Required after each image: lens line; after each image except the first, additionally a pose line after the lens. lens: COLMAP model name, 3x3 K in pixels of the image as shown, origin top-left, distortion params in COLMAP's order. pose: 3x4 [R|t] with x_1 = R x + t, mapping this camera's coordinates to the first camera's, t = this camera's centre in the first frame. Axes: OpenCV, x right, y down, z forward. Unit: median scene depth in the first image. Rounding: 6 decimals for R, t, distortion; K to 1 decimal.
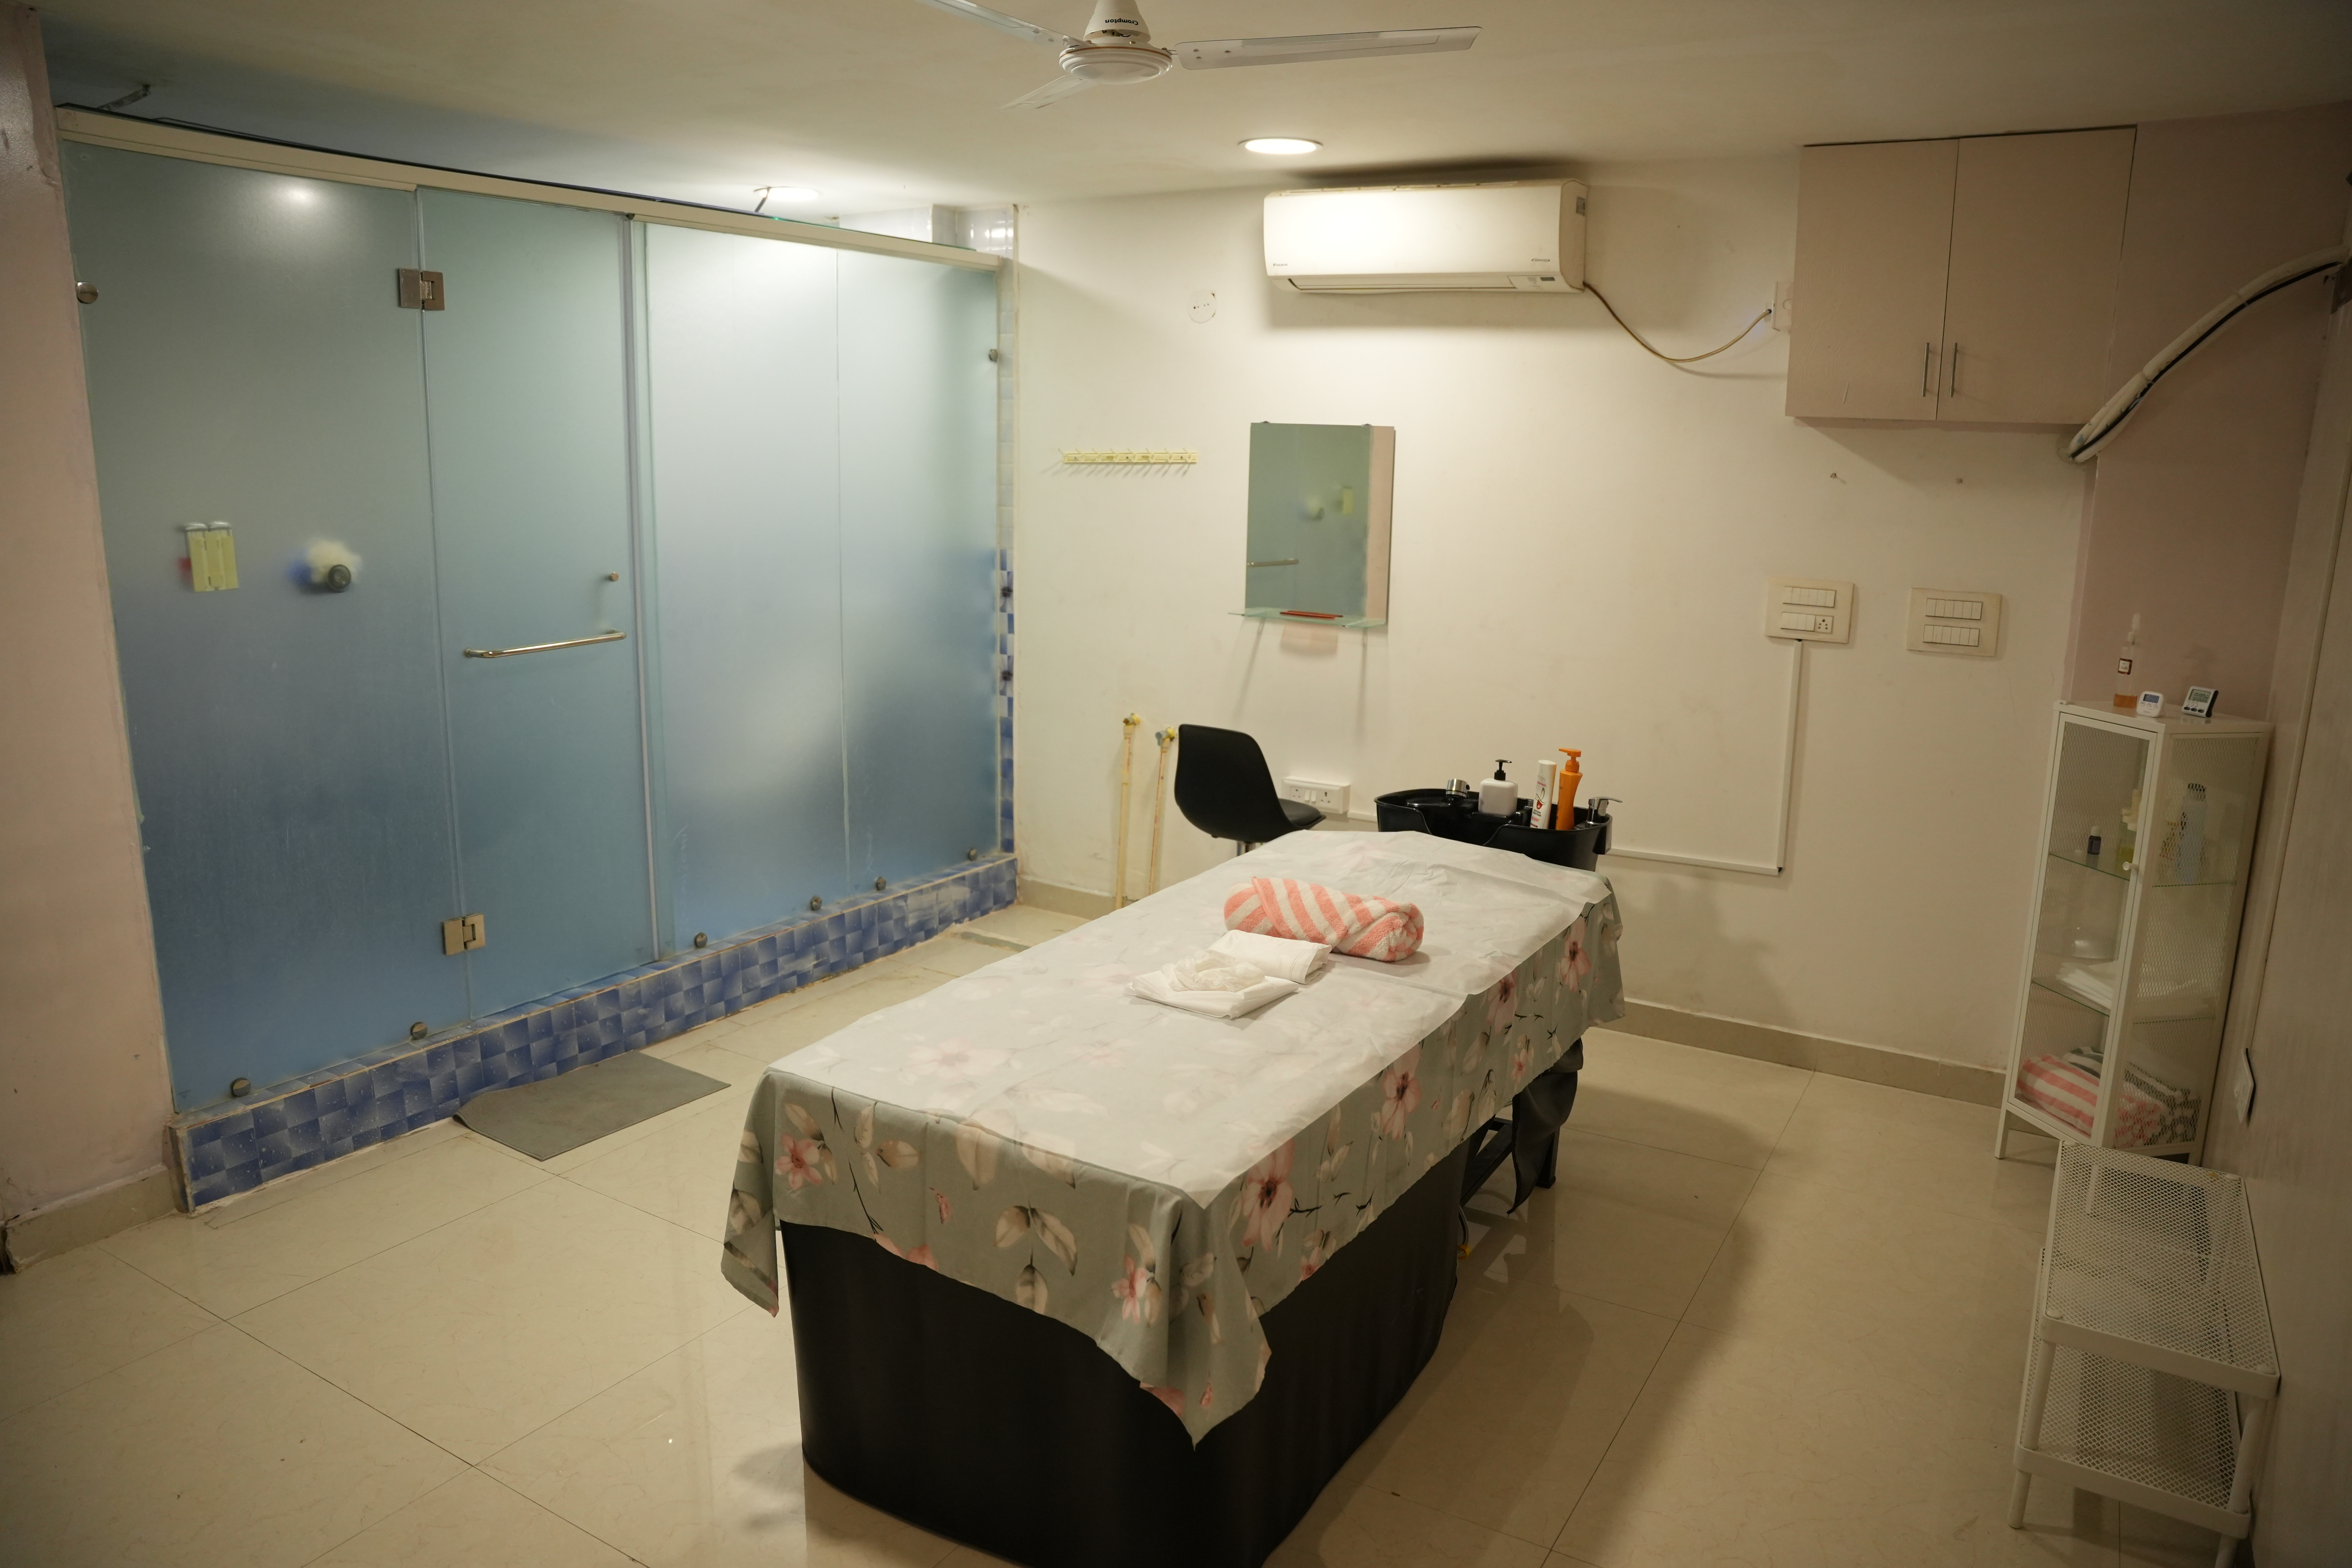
lens RADIAL K [[1600.4, 0, 1179.9], [0, 1600.4, 787.5], [0, 0, 1]] dist [-0.171297, 0.125814]
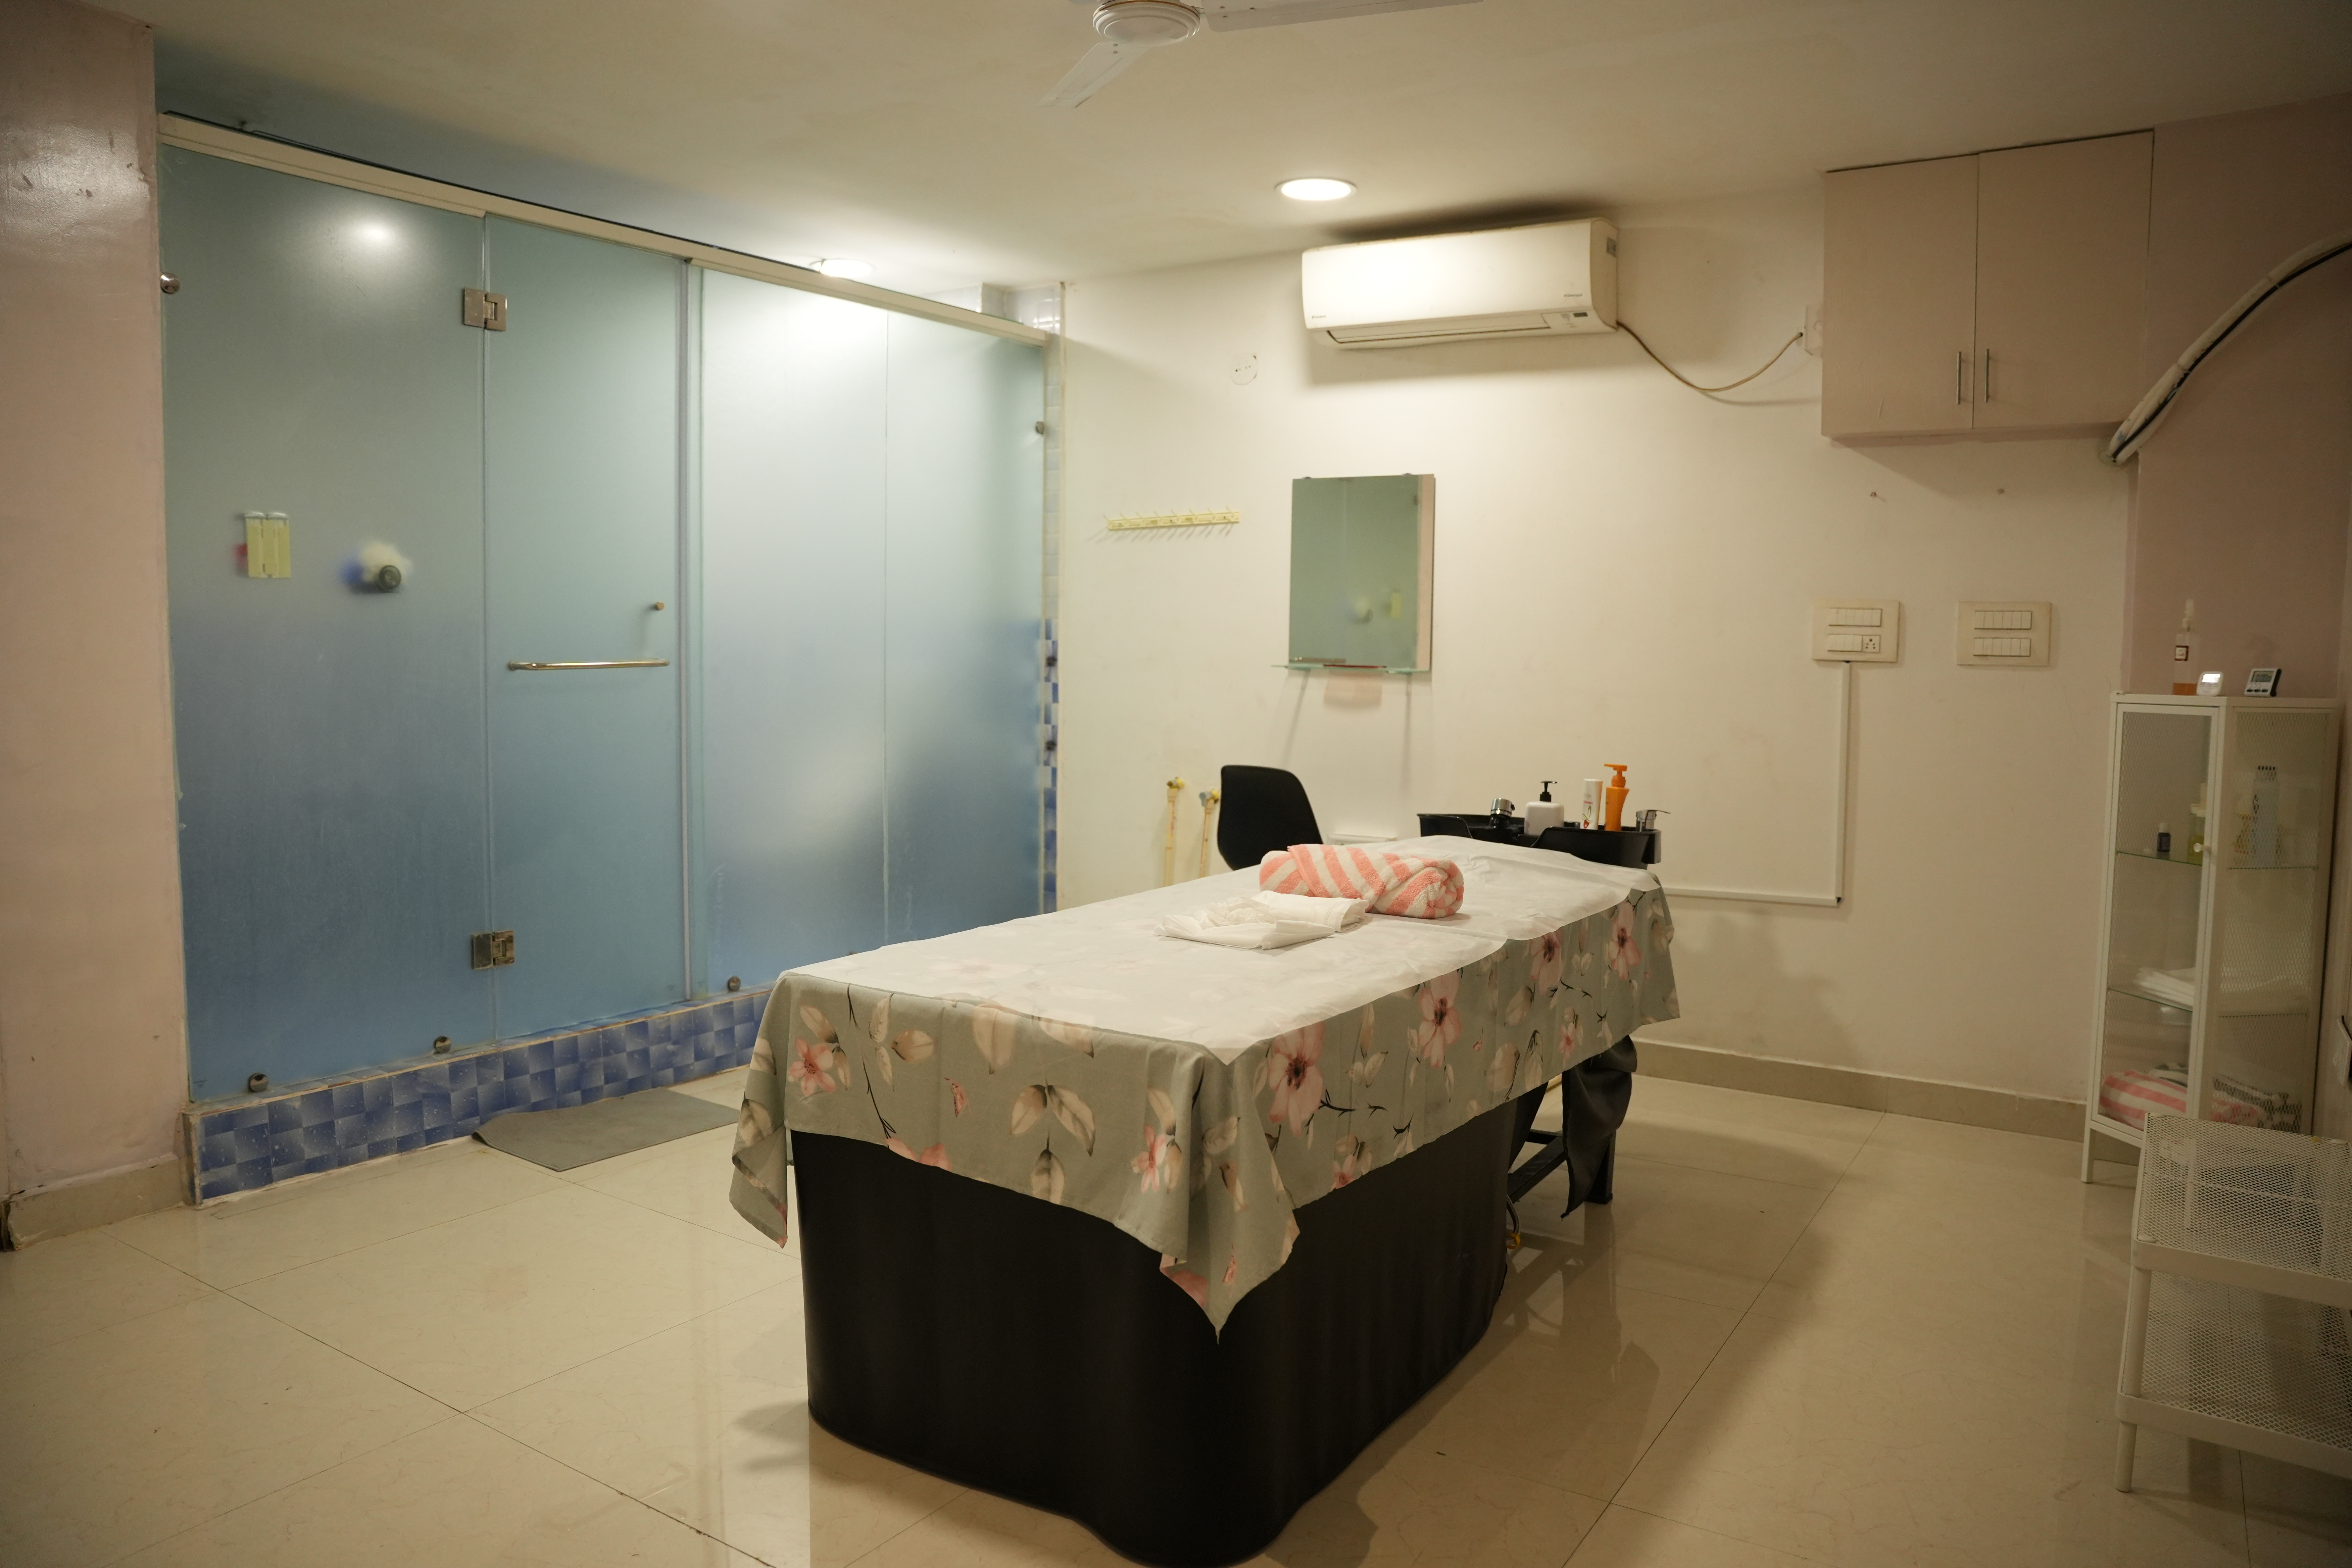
lens RADIAL K [[1618.6, 0, 1182.1], [0, 1618.6, 784.6], [0, 0, 1]] dist [-0.168807, 0.128371]
pose [[0.999407, -0.002384, -0.034352, 0.012325], [-0.001930, 0.992154, -0.125005, 0.122671], [0.034381, 0.124997, 0.991561, 0.008554]]
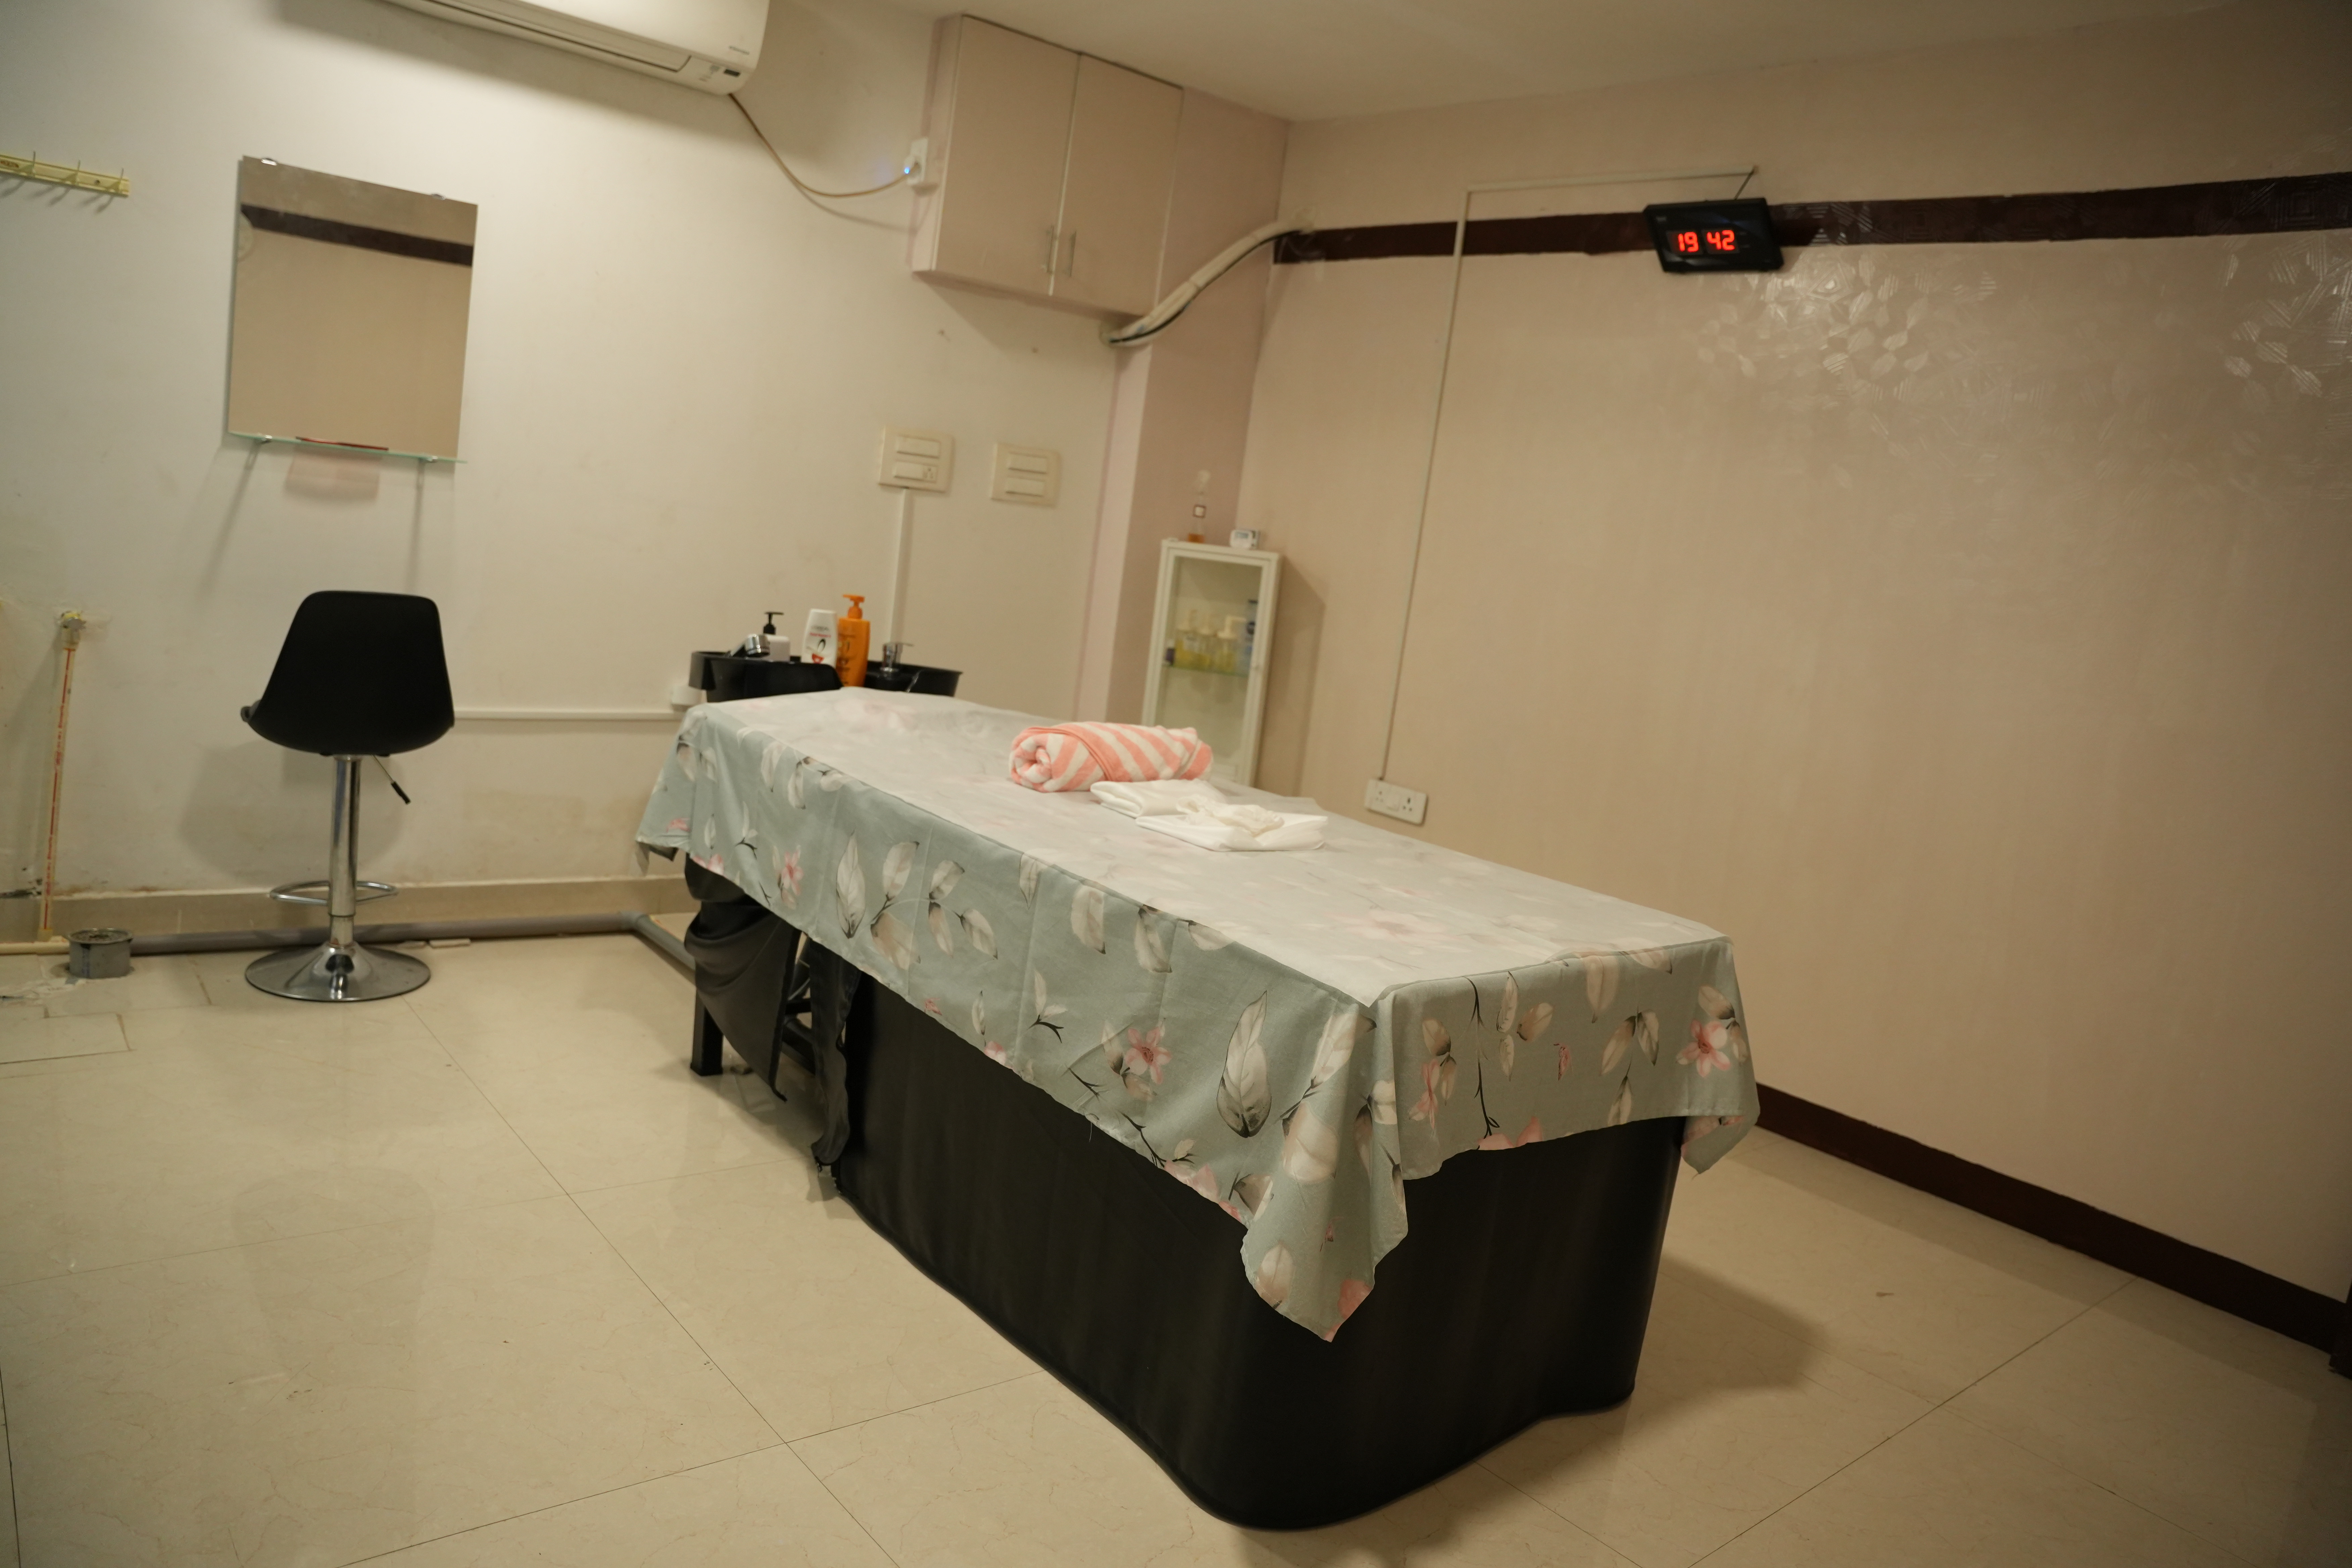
lens RADIAL K [[1600.4, 0, 1179.9], [0, 1600.4, 787.5], [0, 0, 1]] dist [-0.171297, 0.125814]
pose [[0.318291, -0.131759, 0.938792, -0.636314], [0.078856, 0.990542, 0.112286, -0.001382], [-0.944708, 0.038290, 0.325670, 0.560679]]
